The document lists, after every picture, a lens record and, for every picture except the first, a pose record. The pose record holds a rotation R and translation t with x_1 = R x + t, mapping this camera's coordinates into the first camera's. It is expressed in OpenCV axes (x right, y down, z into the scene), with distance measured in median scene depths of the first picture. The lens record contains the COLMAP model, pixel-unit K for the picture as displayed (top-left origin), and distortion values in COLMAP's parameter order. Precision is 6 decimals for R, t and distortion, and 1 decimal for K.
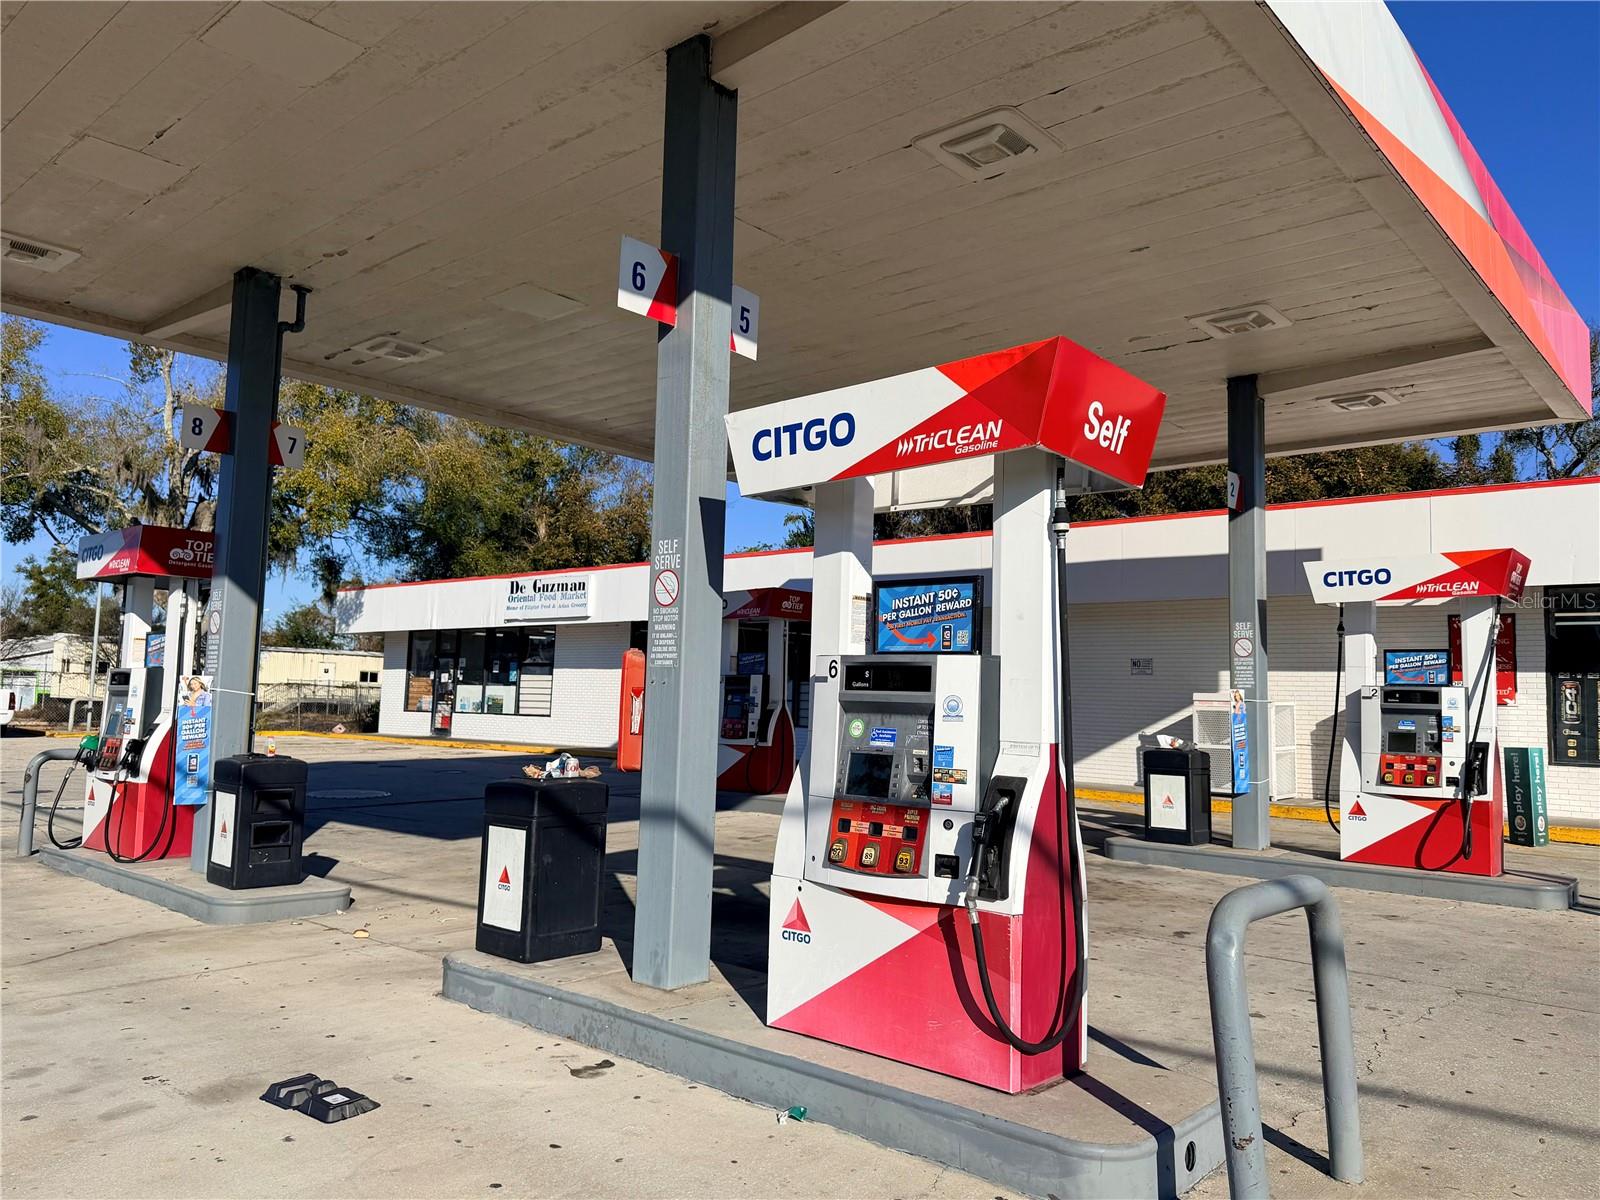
lens RADIAL K [[1168.5, 0, 800.0], [0, 1168.5, 600.0], [0, 0, 1]] dist [0.005103, 0.001543]
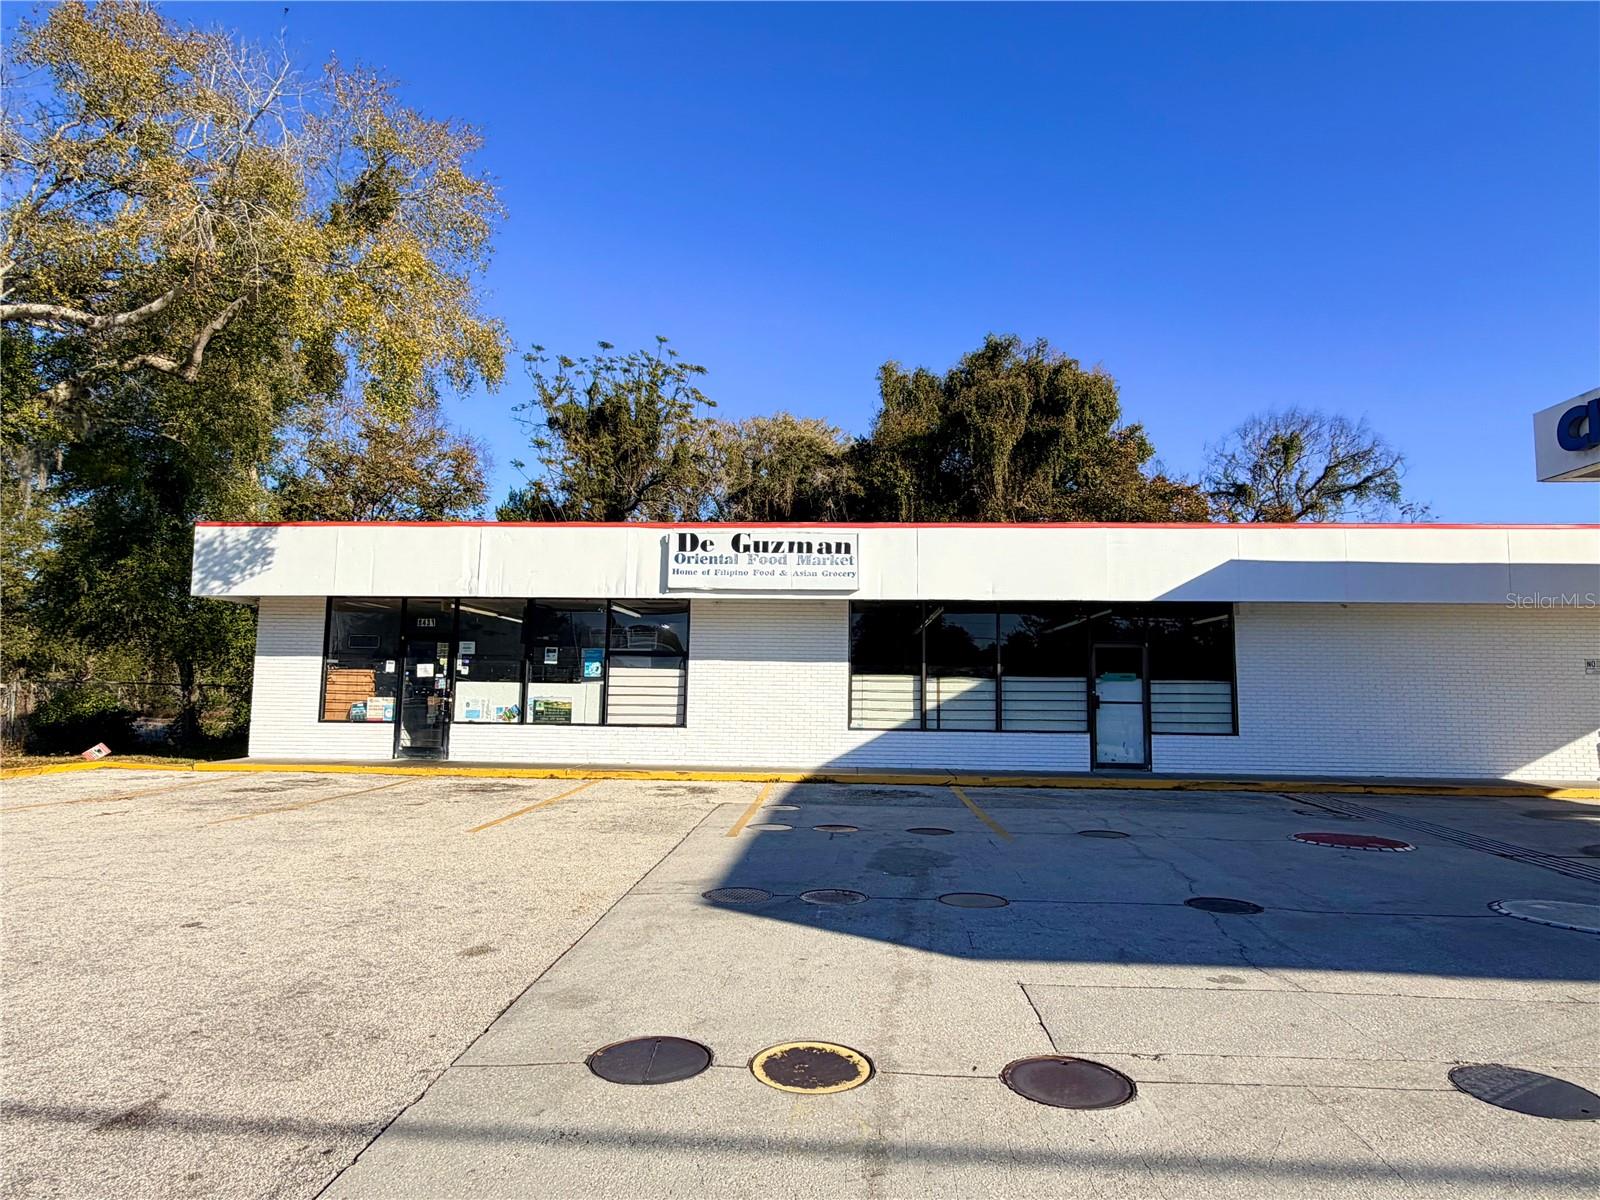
lens RADIAL K [[950.2, 0, 800.0], [0, 950.2, 600.0], [0, 0, 1]] dist [-0.000235, -0.000696]
pose [[0.785977, 0.048848, 0.616323, -1.346903], [-0.046678, 0.998717, -0.019628, 0.078591], [-0.616491, -0.013342, 0.787249, 1.288975]]
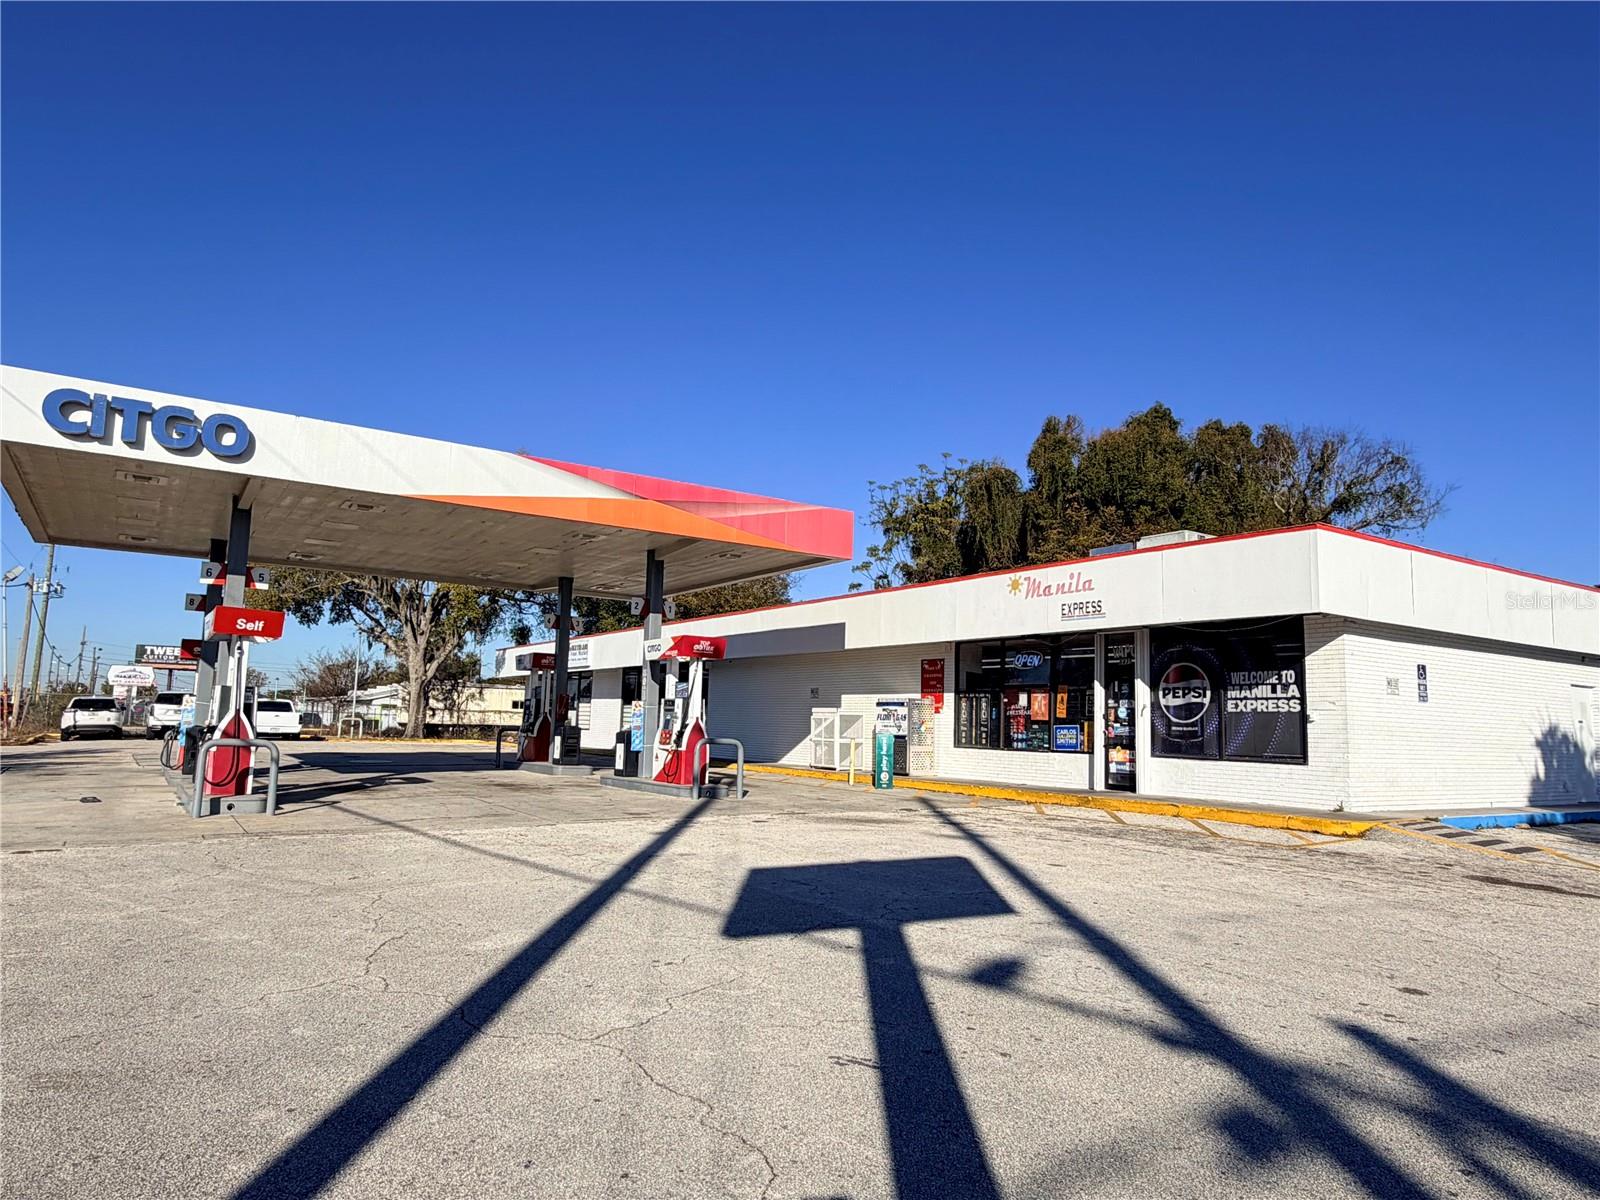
lens RADIAL K [[1025.1, 0, 800.0], [0, 1025.1, 600.0], [0, 0, 1]] dist [-0.000339, 0.000265]
pose [[0.964241, -0.032614, -0.263014, 1.109864], [0.021402, 0.998740, -0.045383, -0.014959], [0.264163, 0.038131, 0.963724, -0.680040]]
